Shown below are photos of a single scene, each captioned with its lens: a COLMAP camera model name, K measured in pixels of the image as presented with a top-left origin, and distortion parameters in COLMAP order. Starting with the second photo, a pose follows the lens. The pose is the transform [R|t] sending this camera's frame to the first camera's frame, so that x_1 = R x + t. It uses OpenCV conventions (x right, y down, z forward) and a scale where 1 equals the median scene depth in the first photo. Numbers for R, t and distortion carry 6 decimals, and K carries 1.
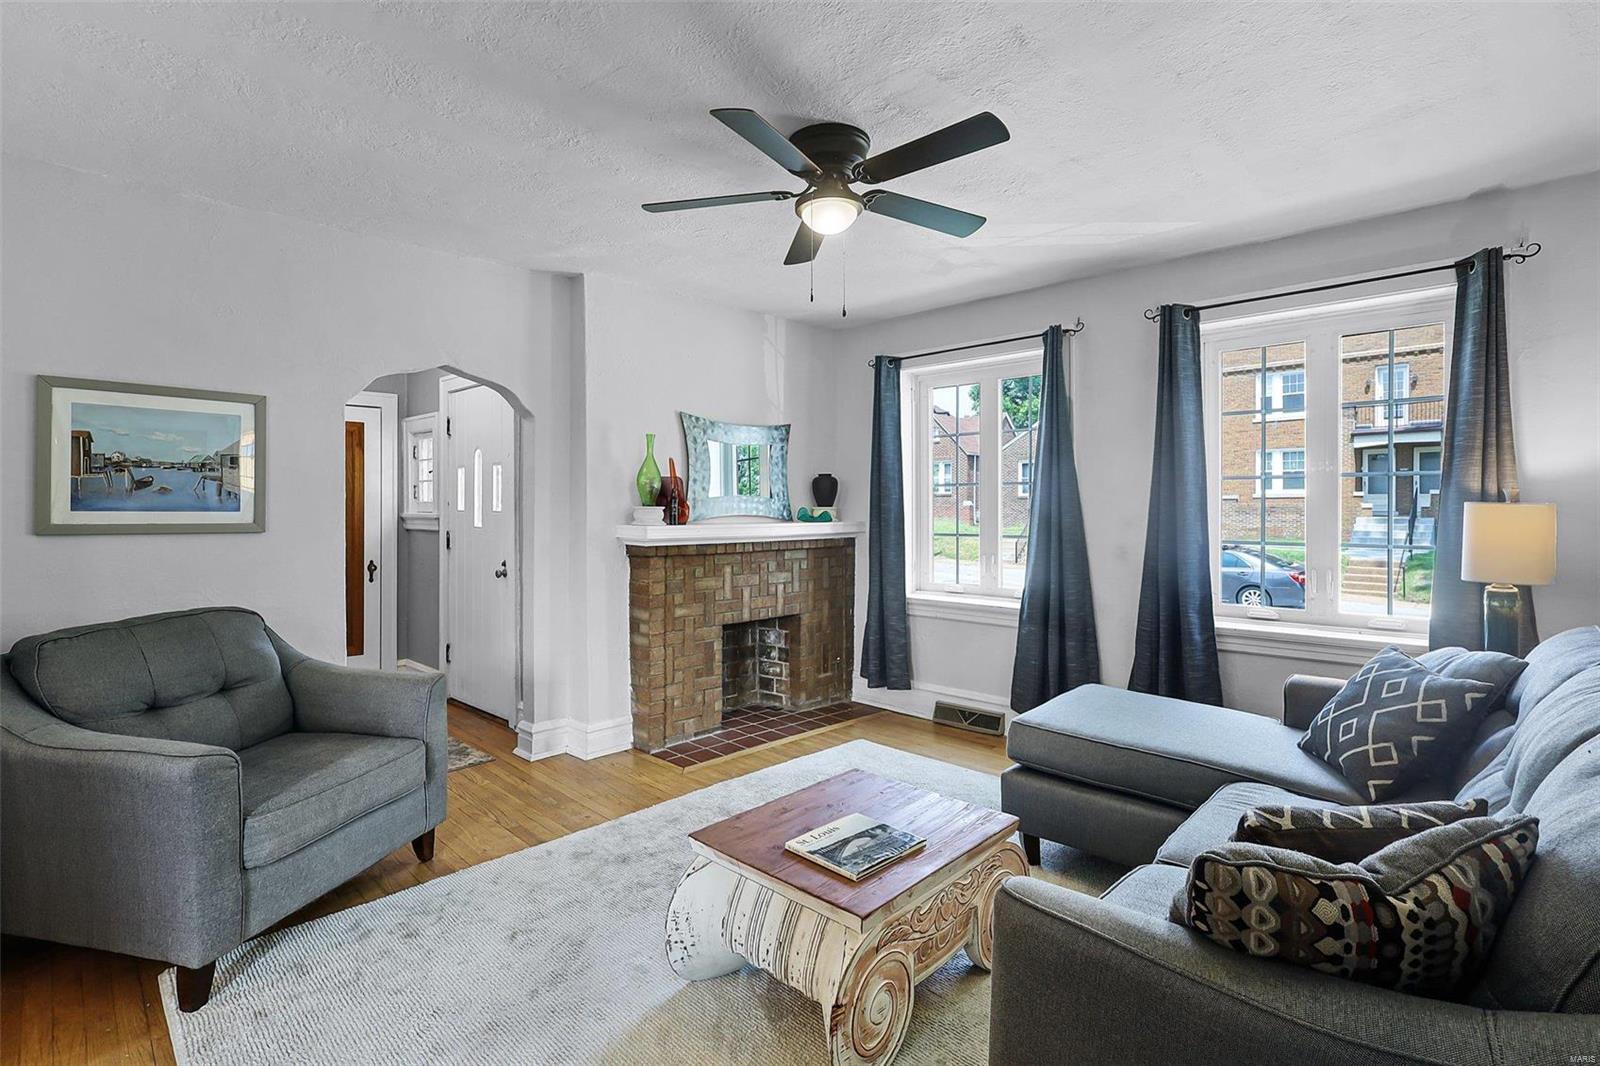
lens RADIAL K [[730.9, 0, 792.7], [0, 730.9, 508.8], [0, 0, 1]] dist [0.000597, -0.000055]
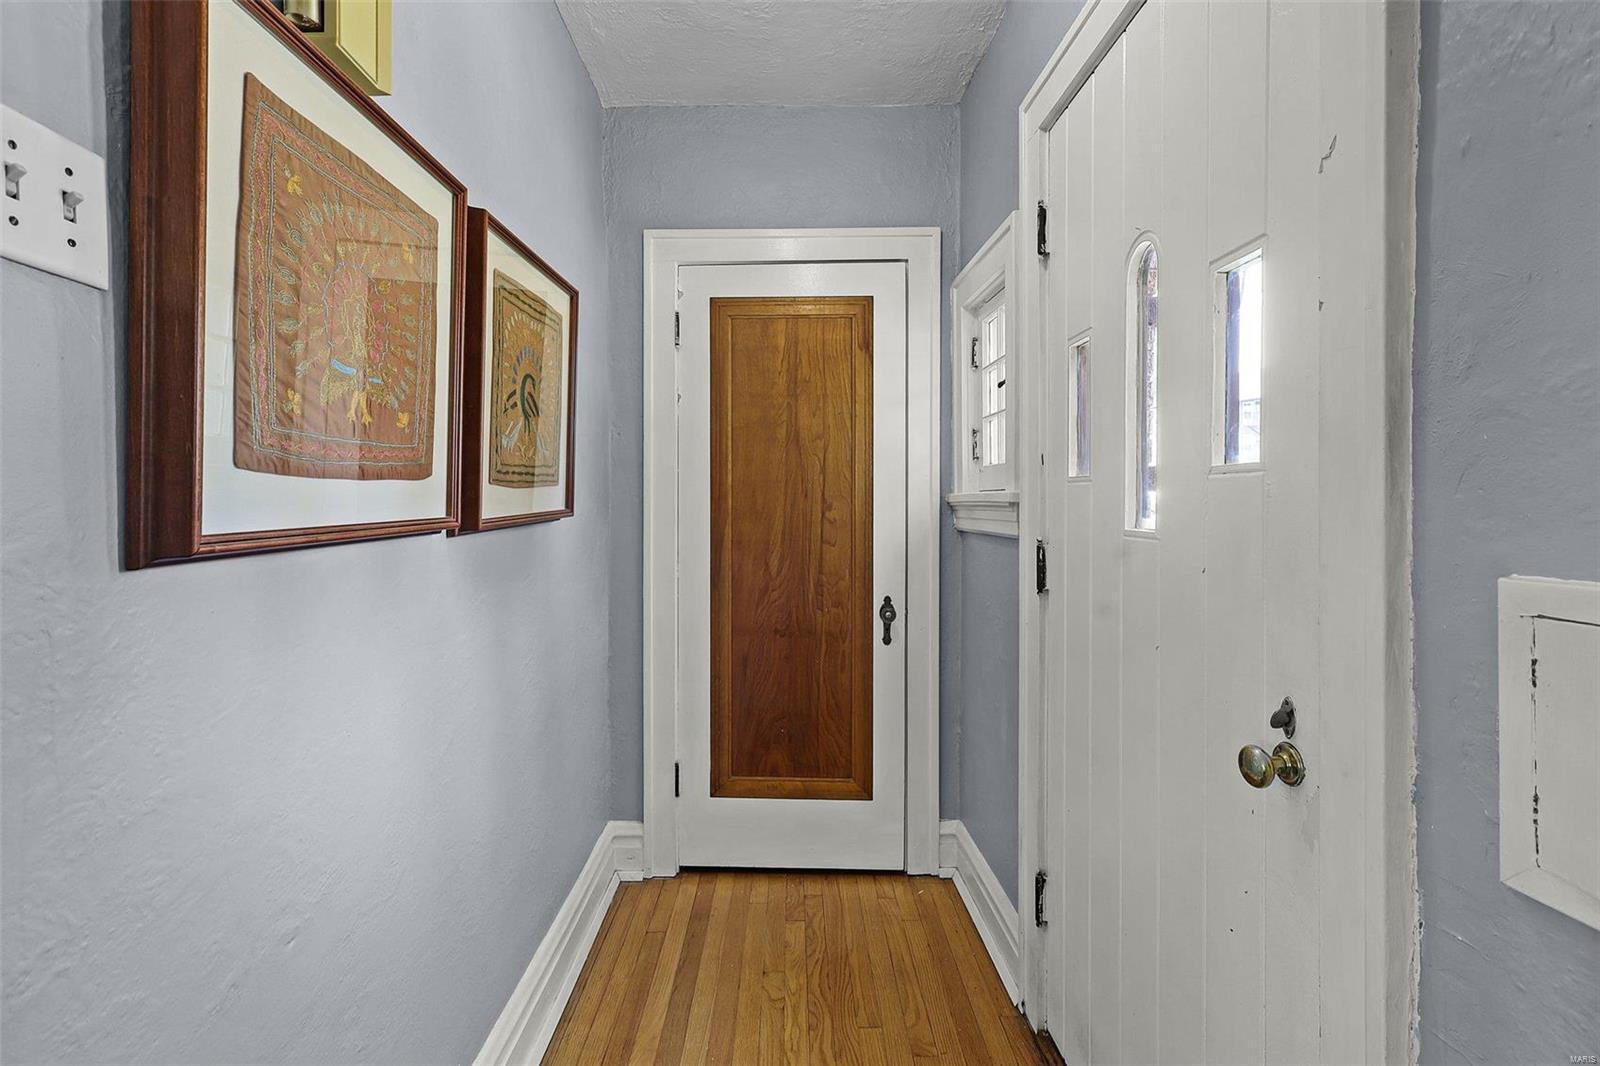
lens RADIAL K [[730.9, 0, 792.7], [0, 730.9, 508.8], [0, 0, 1]] dist [0.000597, -0.000055]
pose [[0.697340, 0.003017, -0.716734, -0.289445], [-0.000137, 0.999992, 0.004076, 0.013616], [0.716740, -0.002744, 0.697335, 0.638362]]
